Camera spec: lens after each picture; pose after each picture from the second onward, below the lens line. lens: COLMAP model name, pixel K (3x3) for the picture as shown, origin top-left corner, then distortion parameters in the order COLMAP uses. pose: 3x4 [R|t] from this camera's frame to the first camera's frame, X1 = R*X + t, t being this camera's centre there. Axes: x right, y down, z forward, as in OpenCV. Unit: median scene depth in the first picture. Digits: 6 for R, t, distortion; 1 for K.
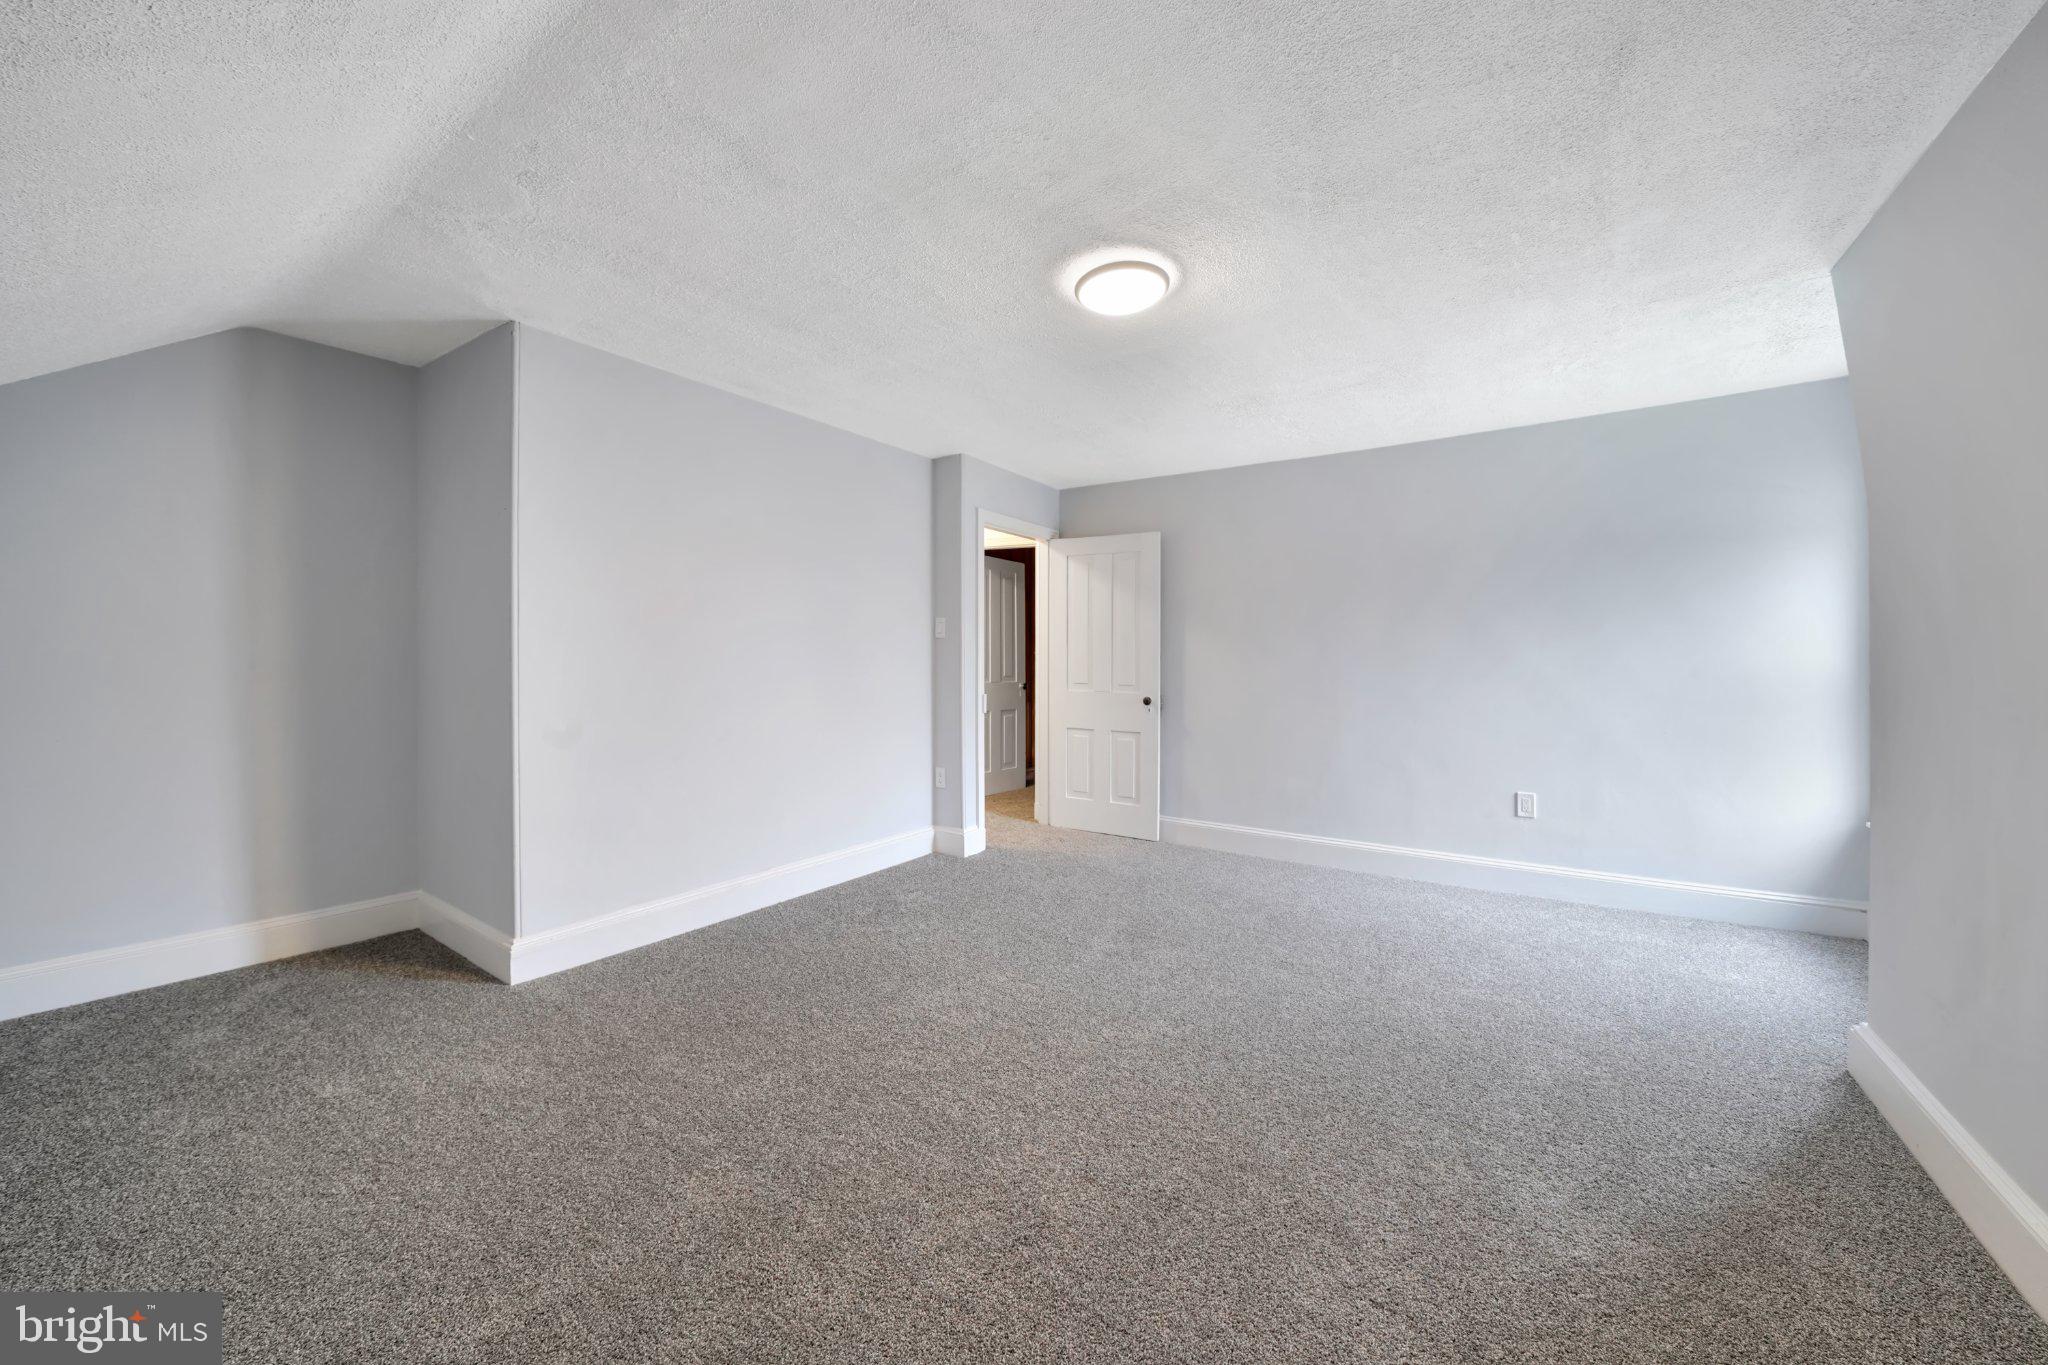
lens RADIAL K [[736.7, 0, 1029.6], [0, 736.7, 673.9], [0, 0, 1]] dist [-0.001259, -0.000168]
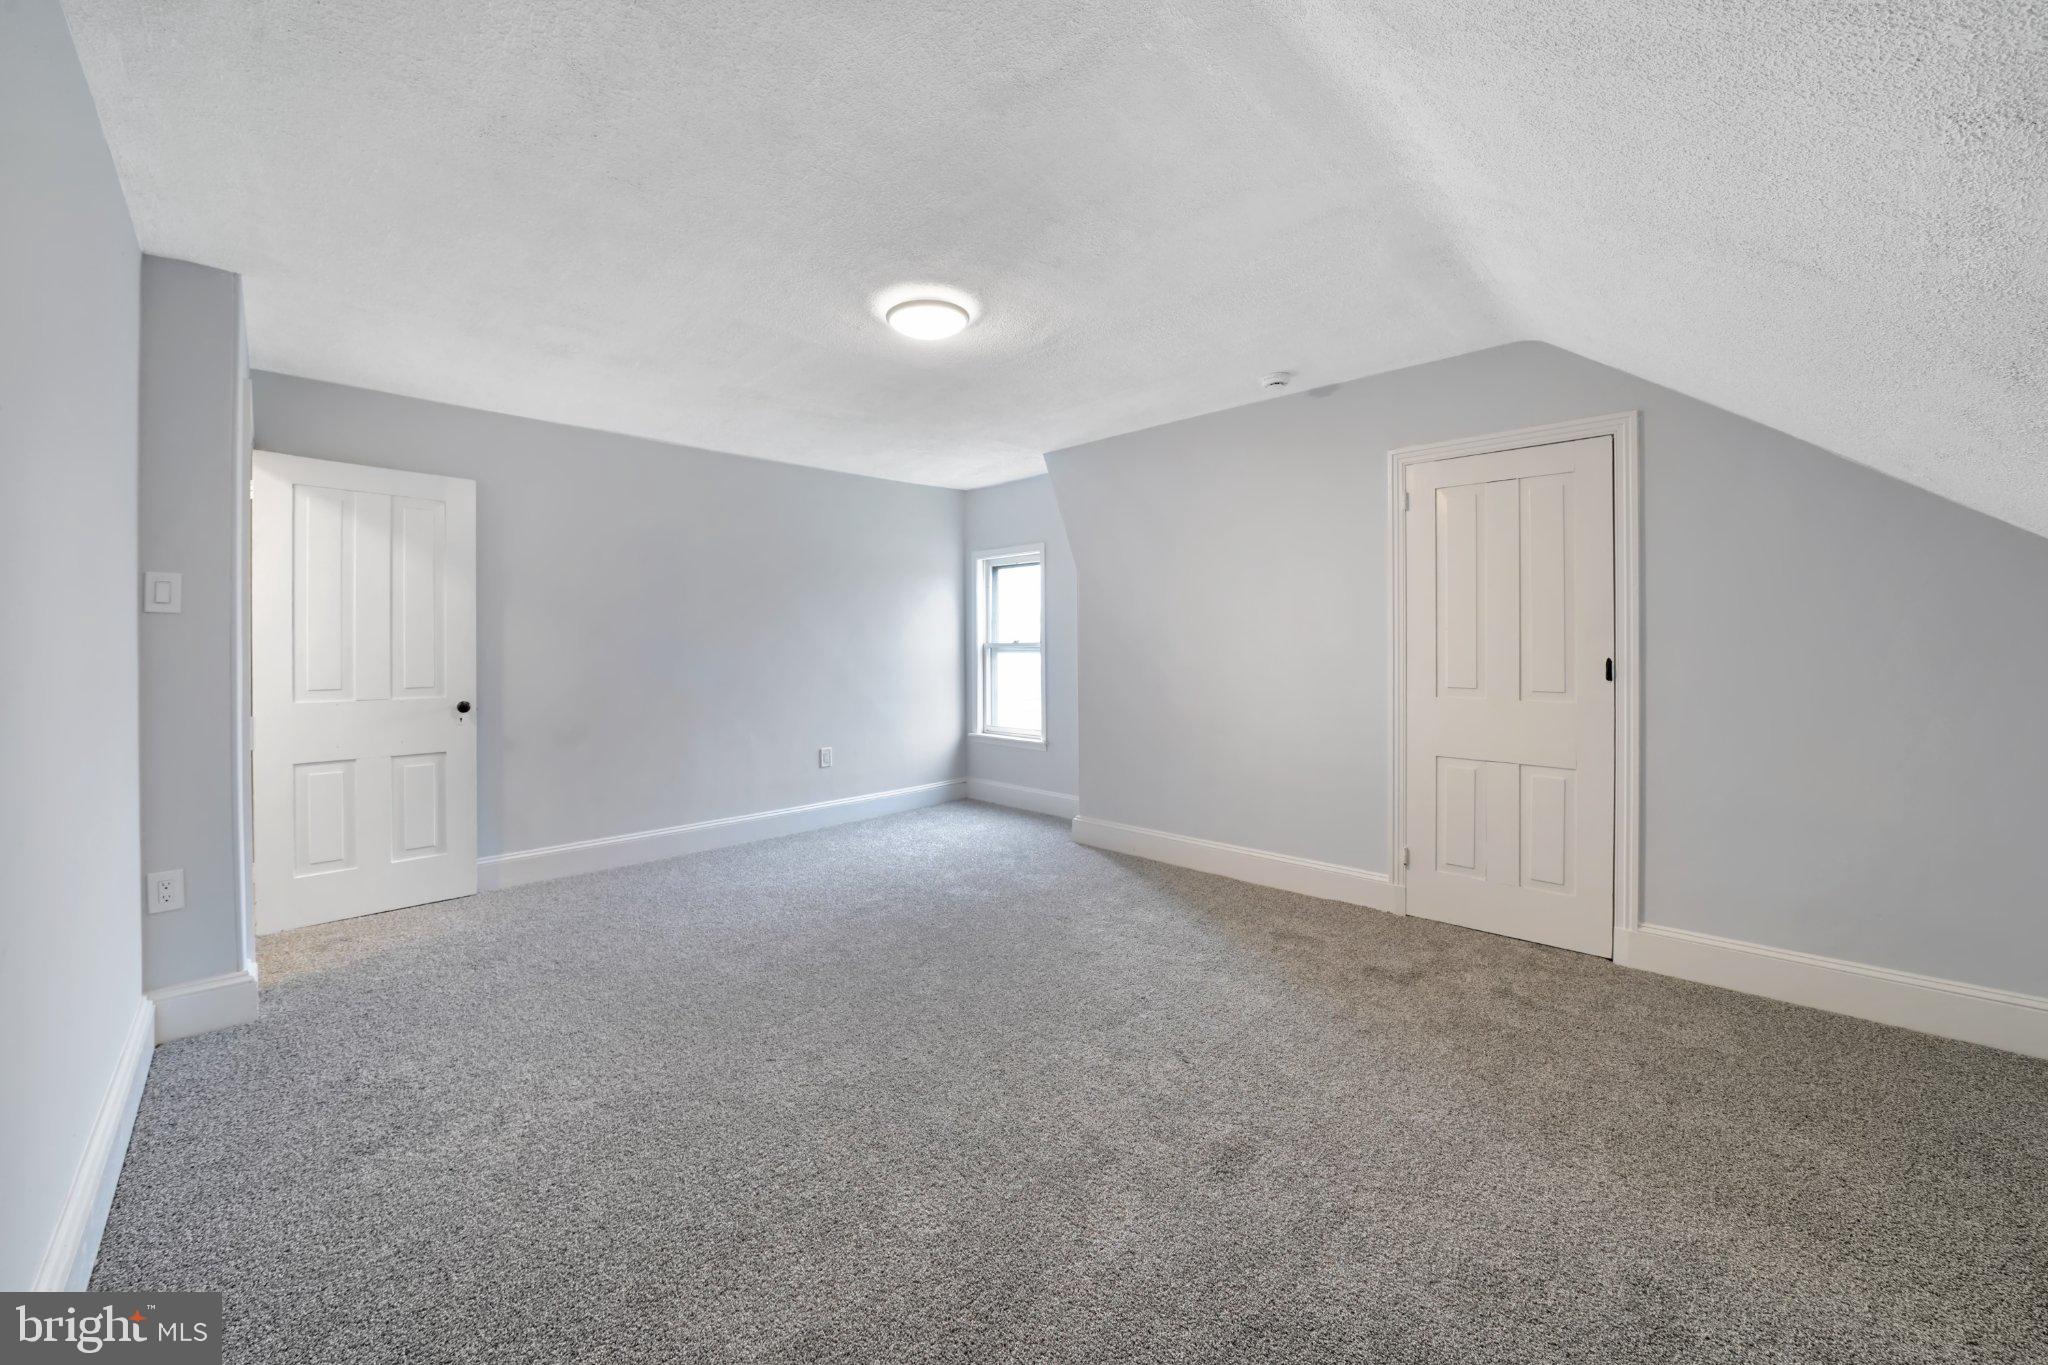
lens RADIAL K [[774.0, 0, 1016.7], [0, 774.0, 638.7], [0, 0, 1]] dist [-0.024455, 0.004541]
pose [[0.197304, 0.002824, 0.980338, -0.511811], [0.023415, 0.999697, -0.007592, -0.013142], [-0.980063, 0.024453, 0.197179, 0.327060]]
